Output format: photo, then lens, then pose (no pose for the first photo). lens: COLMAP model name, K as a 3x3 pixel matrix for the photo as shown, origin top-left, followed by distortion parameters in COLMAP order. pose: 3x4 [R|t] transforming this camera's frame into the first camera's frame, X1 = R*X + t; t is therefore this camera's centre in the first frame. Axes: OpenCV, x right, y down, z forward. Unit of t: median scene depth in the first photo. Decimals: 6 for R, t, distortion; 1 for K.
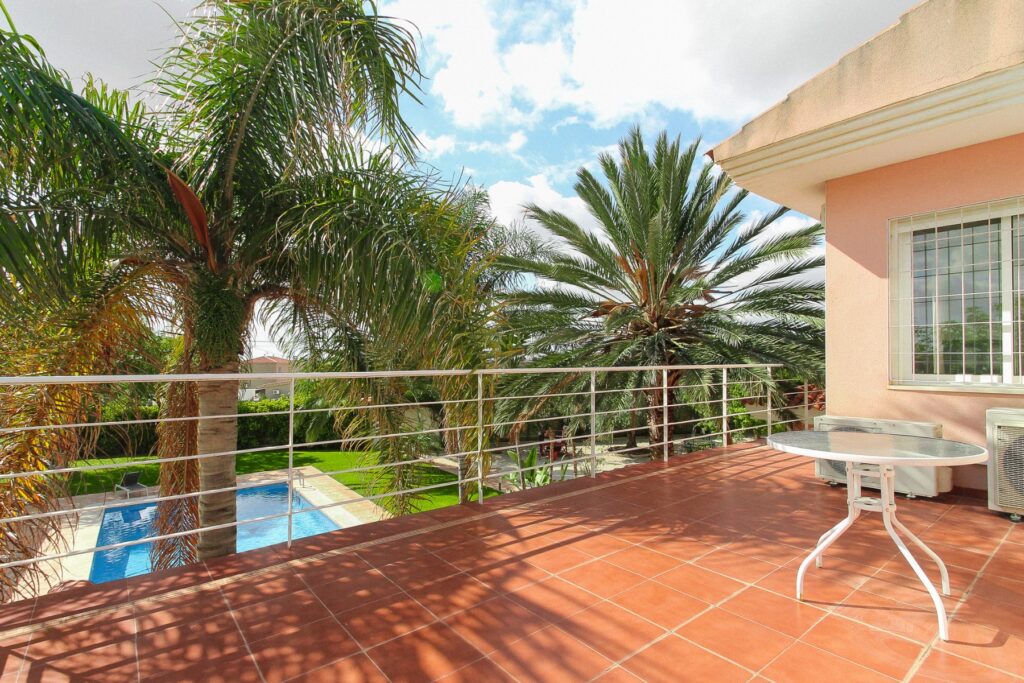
lens RADIAL K [[490.2, 0, 512.0], [0, 490.2, 346.8], [0, 0, 1]] dist [0.018628, -0.004205]
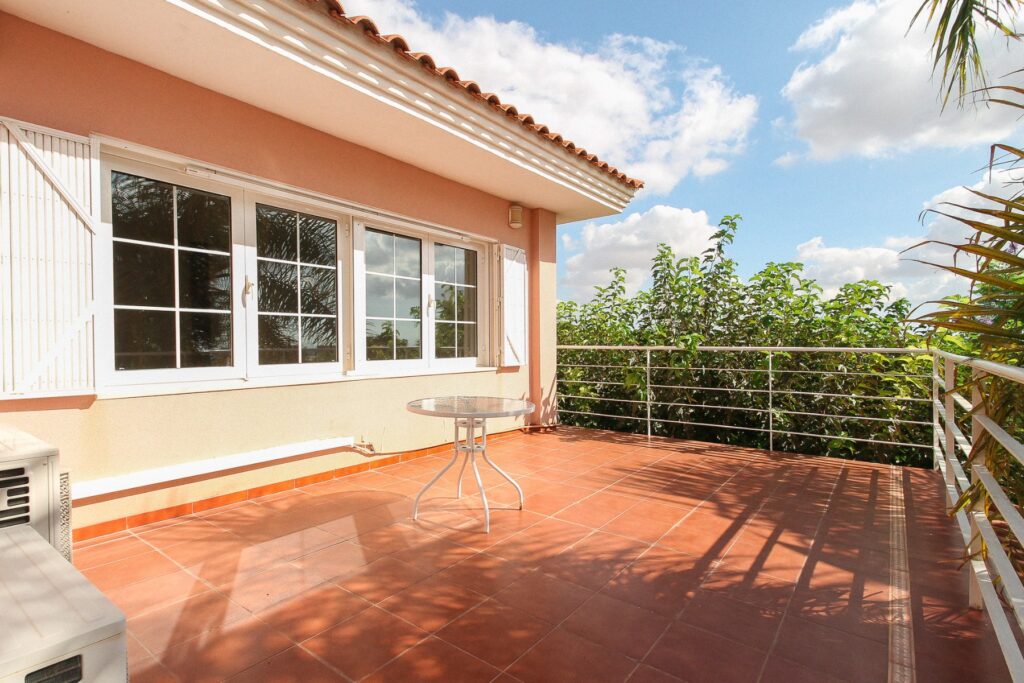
lens RADIAL K [[490.2, 0, 511.7], [0, 490.2, 341.5], [0, 0, 1]] dist [0.018628, -0.004205]
pose [[-0.965579, 0.014357, -0.259712, 0.796144], [0.019181, 0.999687, -0.016047, 0.032910], [0.259400, -0.020476, -0.965553, 1.958068]]
